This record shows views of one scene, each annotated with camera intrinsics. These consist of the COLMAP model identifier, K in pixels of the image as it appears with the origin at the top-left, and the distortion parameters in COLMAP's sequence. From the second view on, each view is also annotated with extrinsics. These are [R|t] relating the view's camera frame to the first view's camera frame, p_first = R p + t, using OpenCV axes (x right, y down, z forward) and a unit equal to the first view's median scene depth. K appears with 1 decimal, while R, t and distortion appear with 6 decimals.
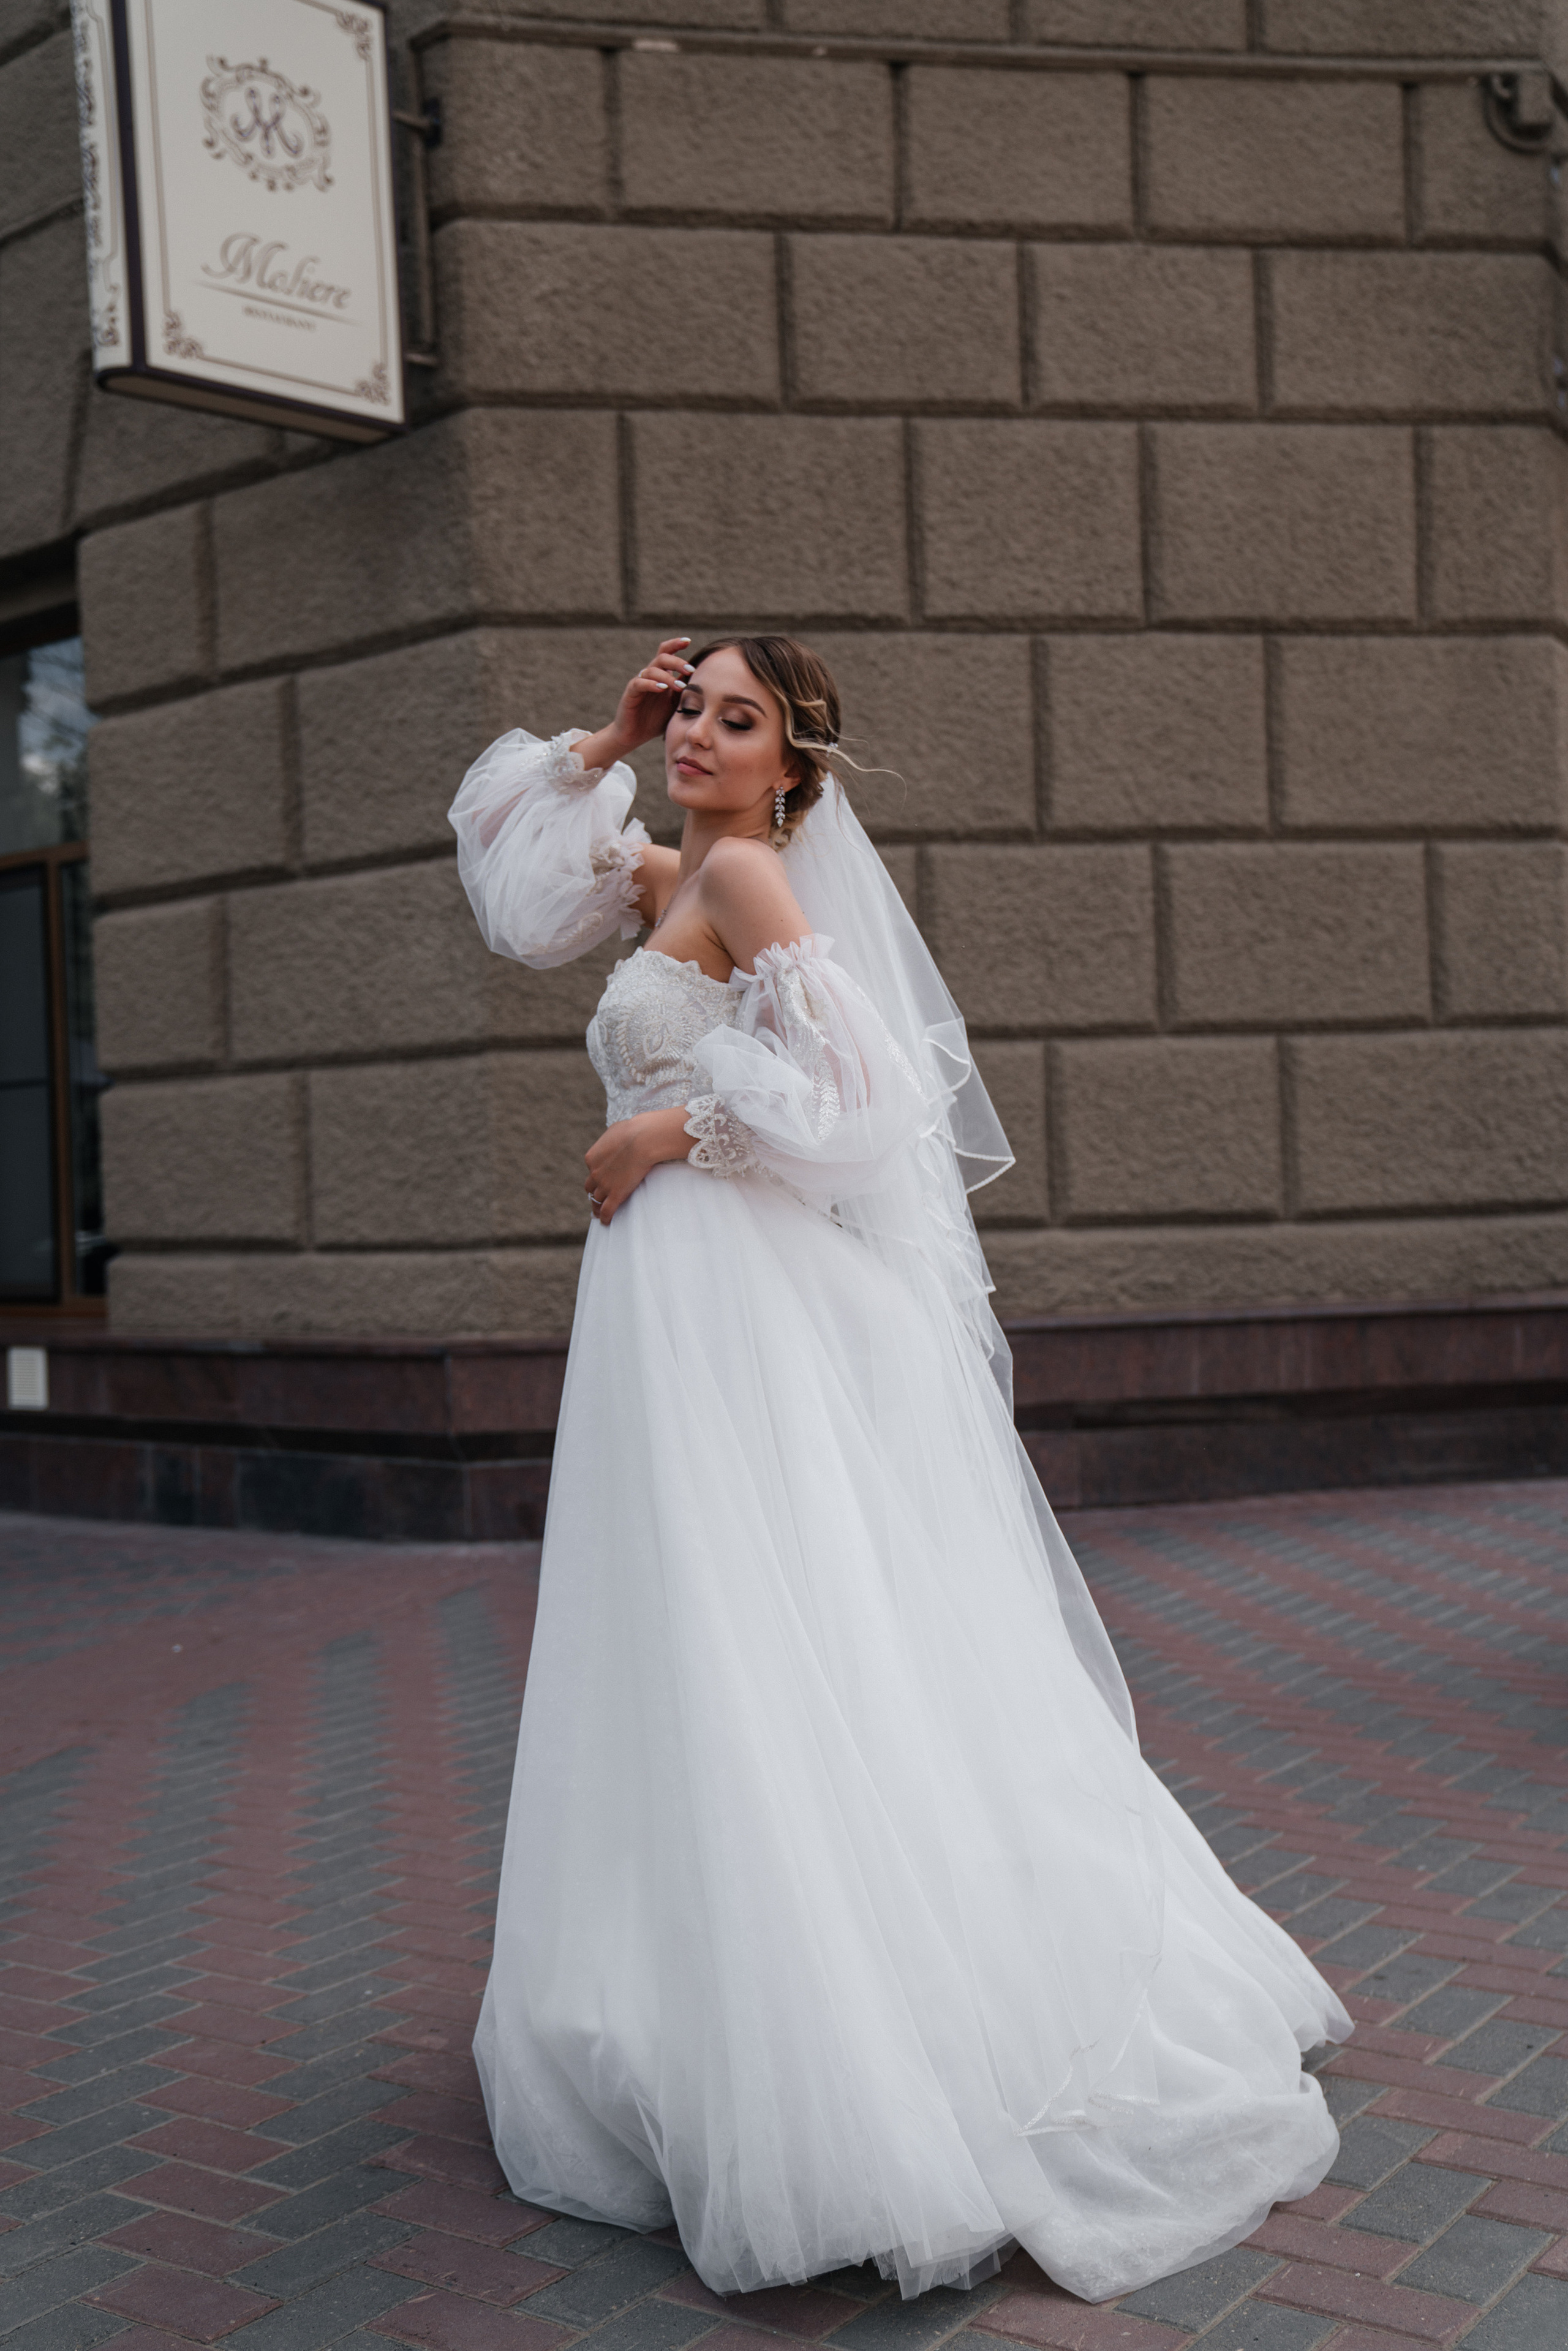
lens RADIAL K [[2609.0, 0, 771.2], [0, 2609.0, 1158.4], [0, 0, 1]] dist [0.073680, 0.000000]
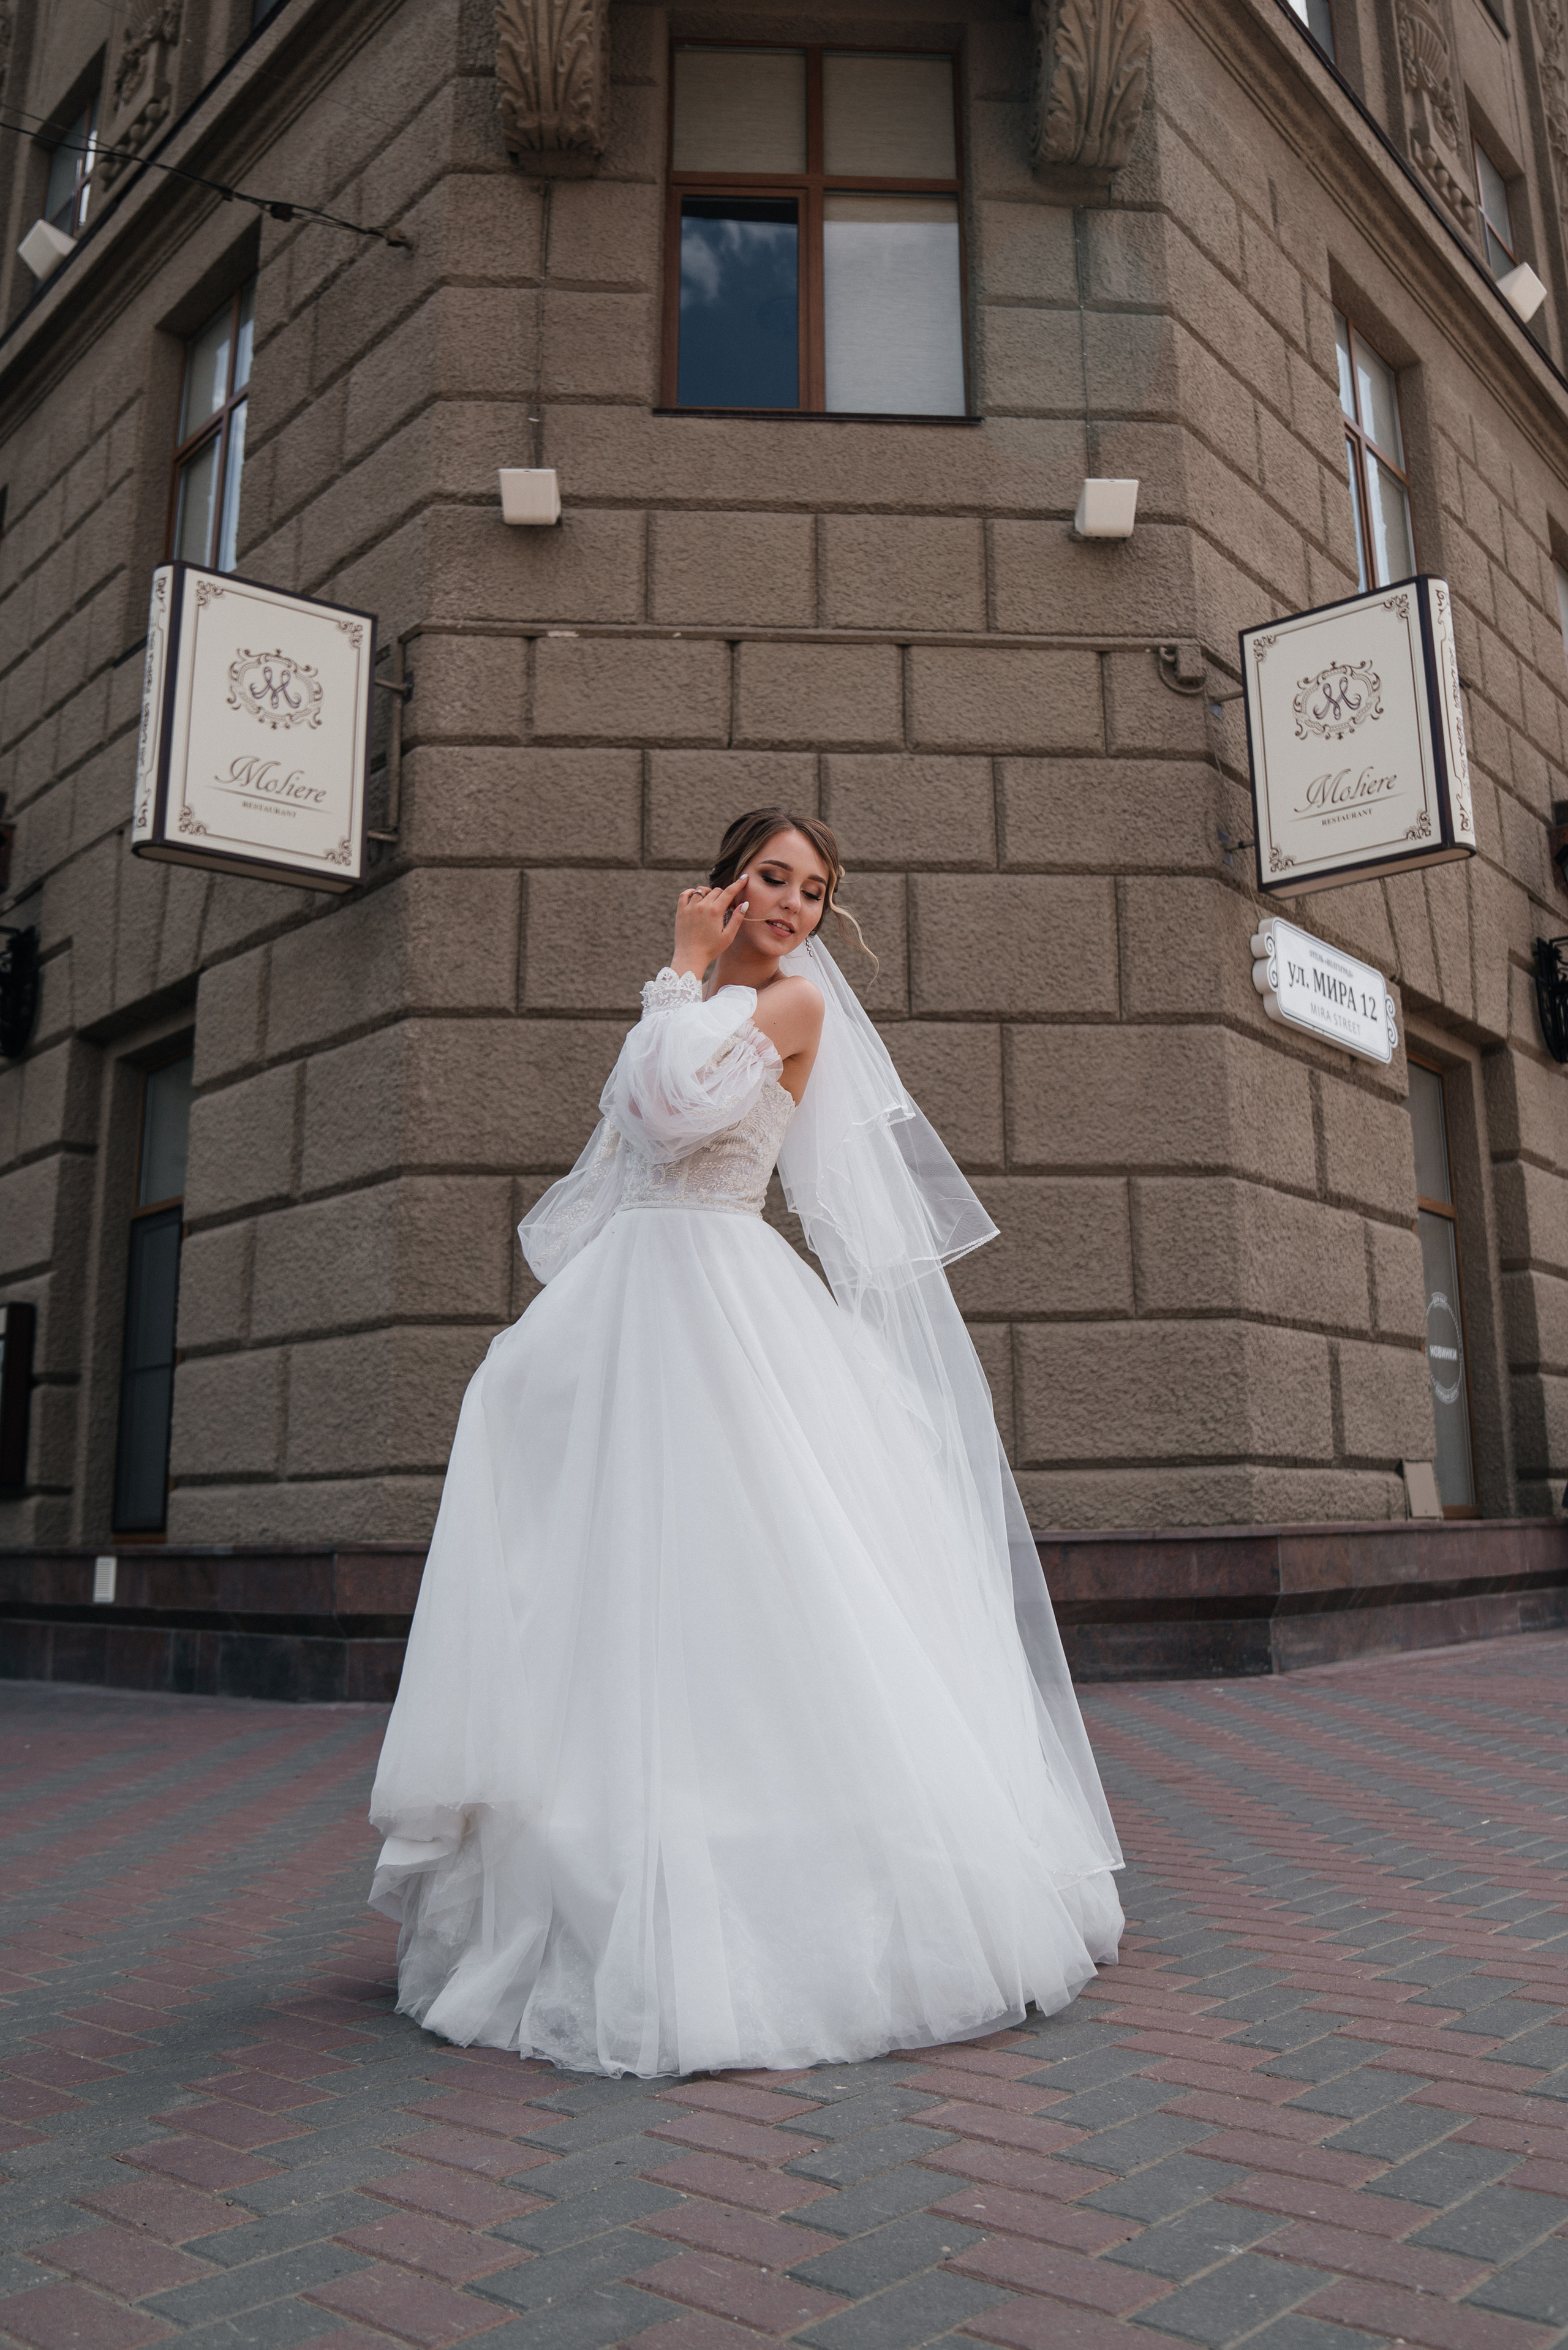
lens RADIAL K [[2040.8, 0, 886.6], [0, 2040.8, 1005.2], [0, 0, 1]] dist [-0.122643, 0.033800]
pose [[0.996149, -0.009104, -0.087199, 0.224711], [-0.012681, 0.969171, -0.246061, 0.049109], [0.086751, 0.246219, 0.965324, -0.012786]]
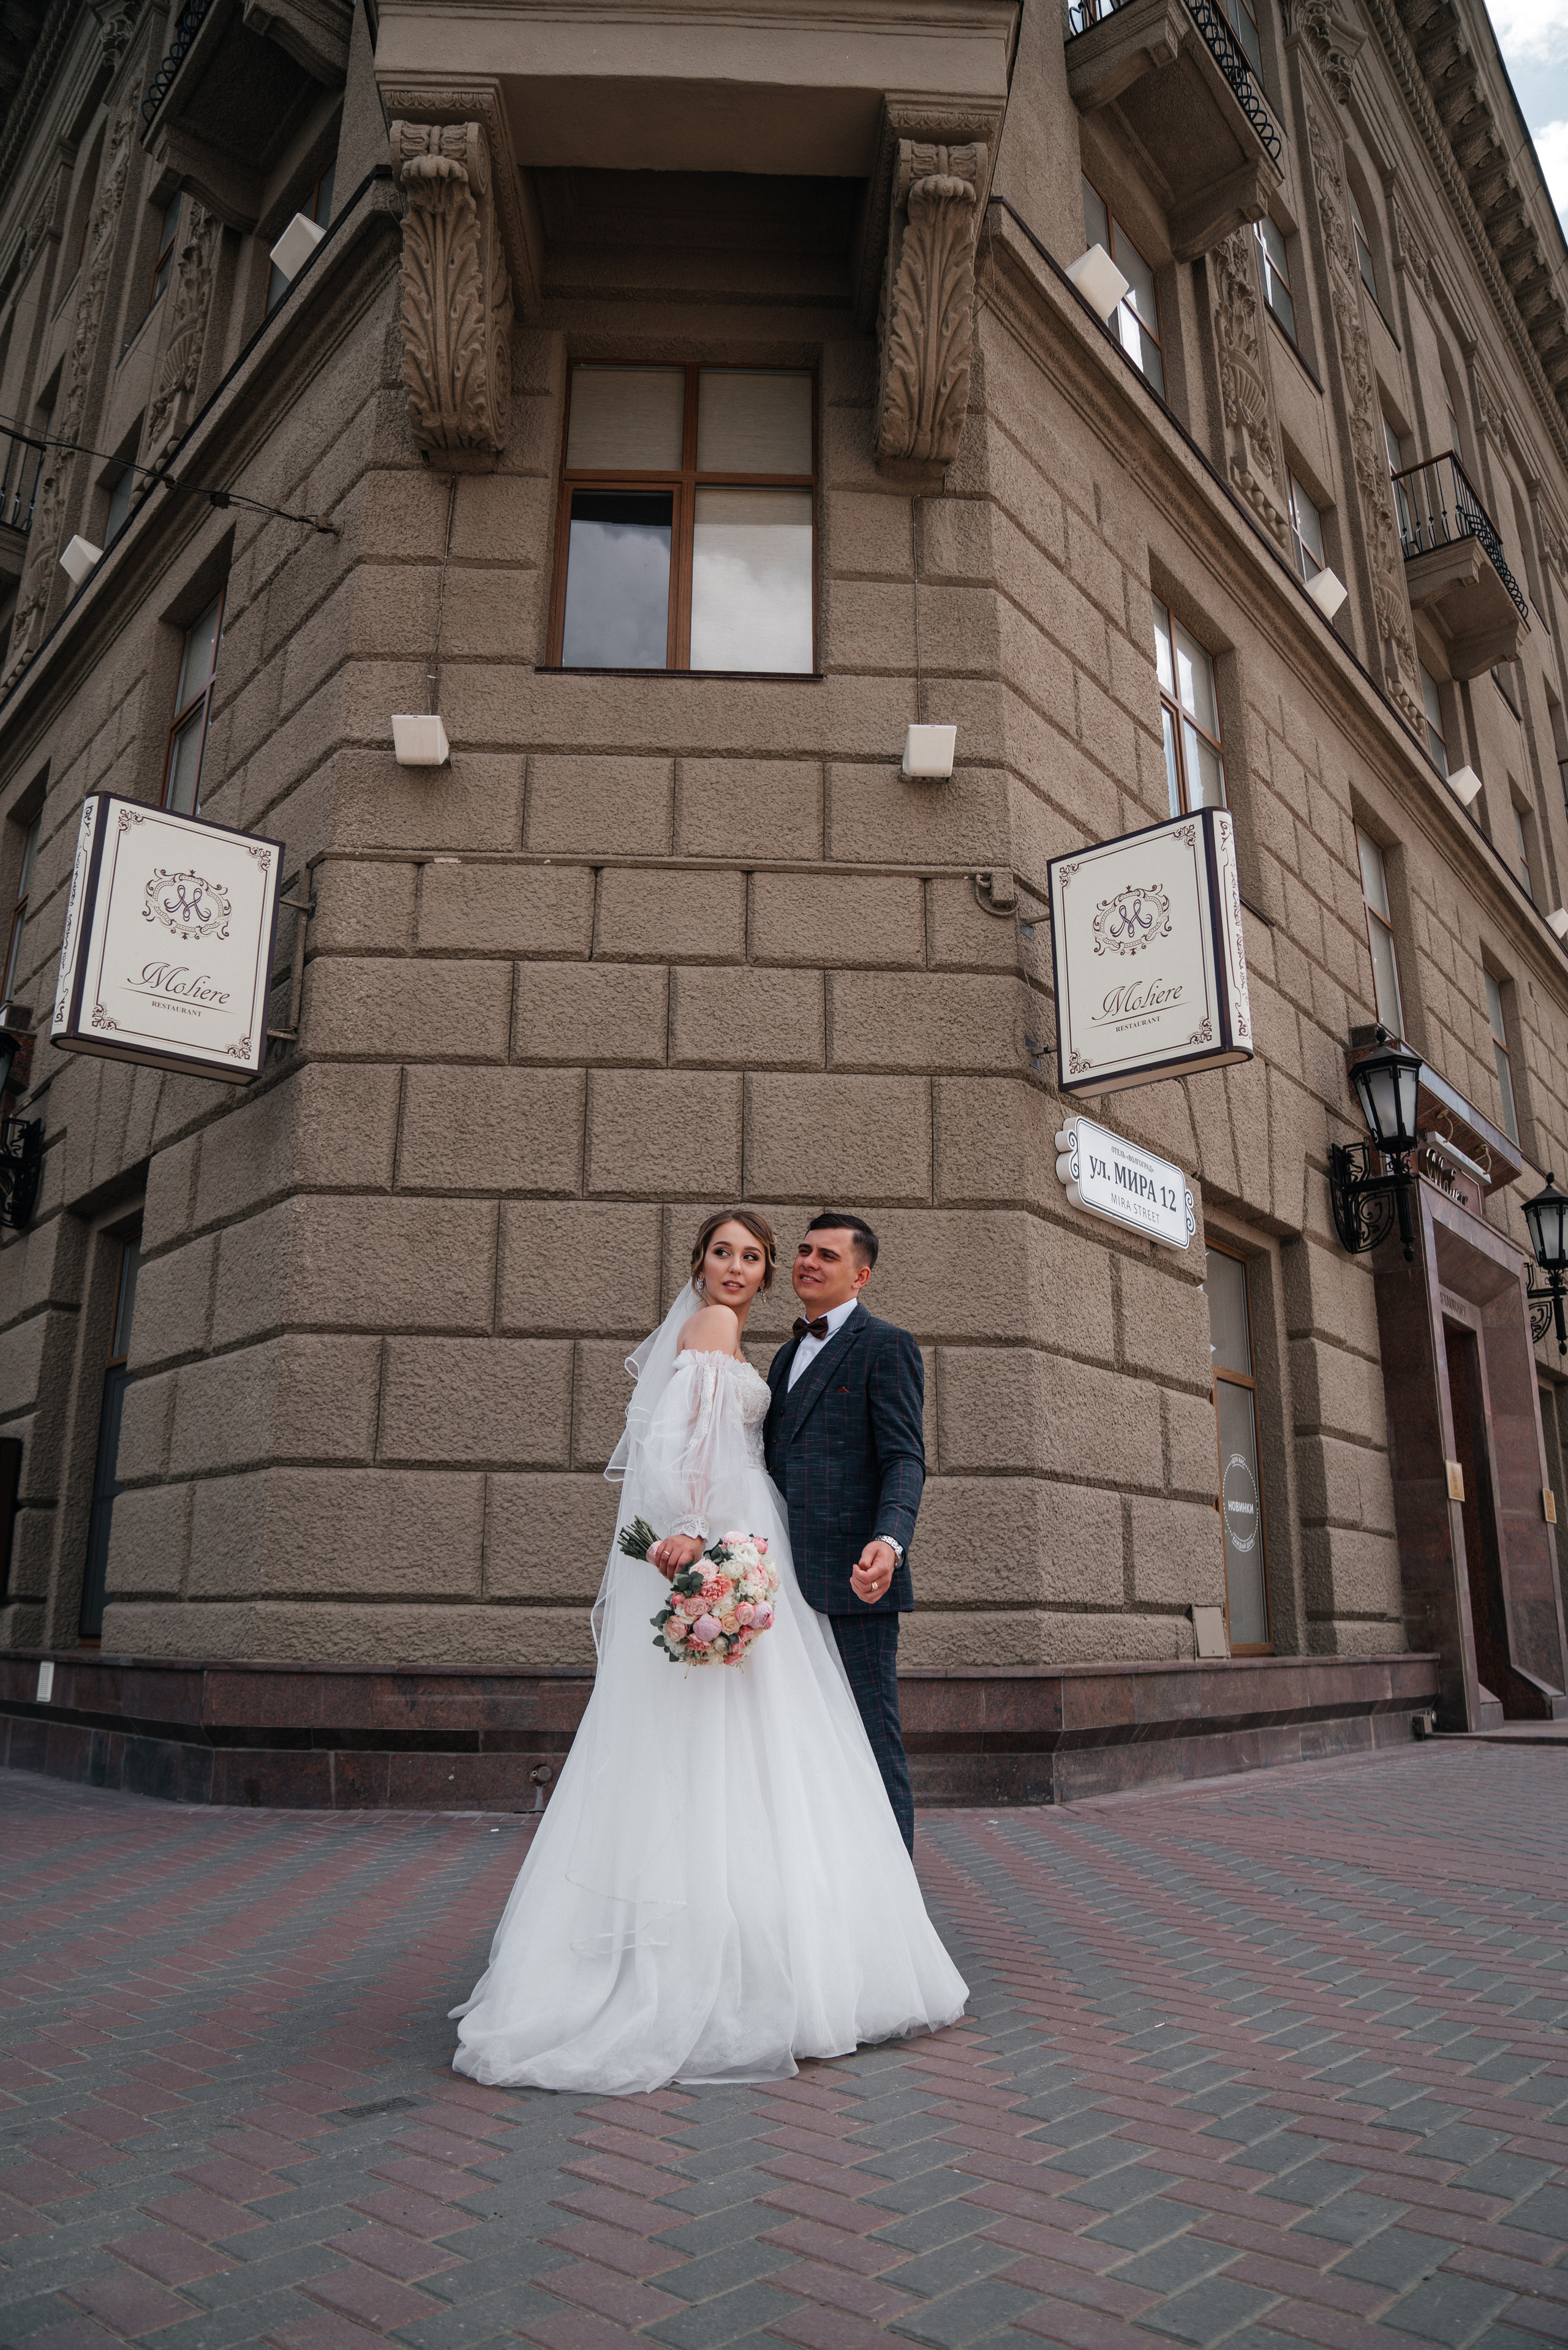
lens RADIAL K [[1624.0, 0, 784.2], [0, 1624.0, 1168.6], [0, 0, 1]] dist [-0.121767, 0.023036]
pose [[0.991726, 0.000139, -0.128370, 0.289326], [-0.035090, 0.962207, -0.270048, 0.030389], [0.123481, 0.272318, 0.954251, 0.111445]]
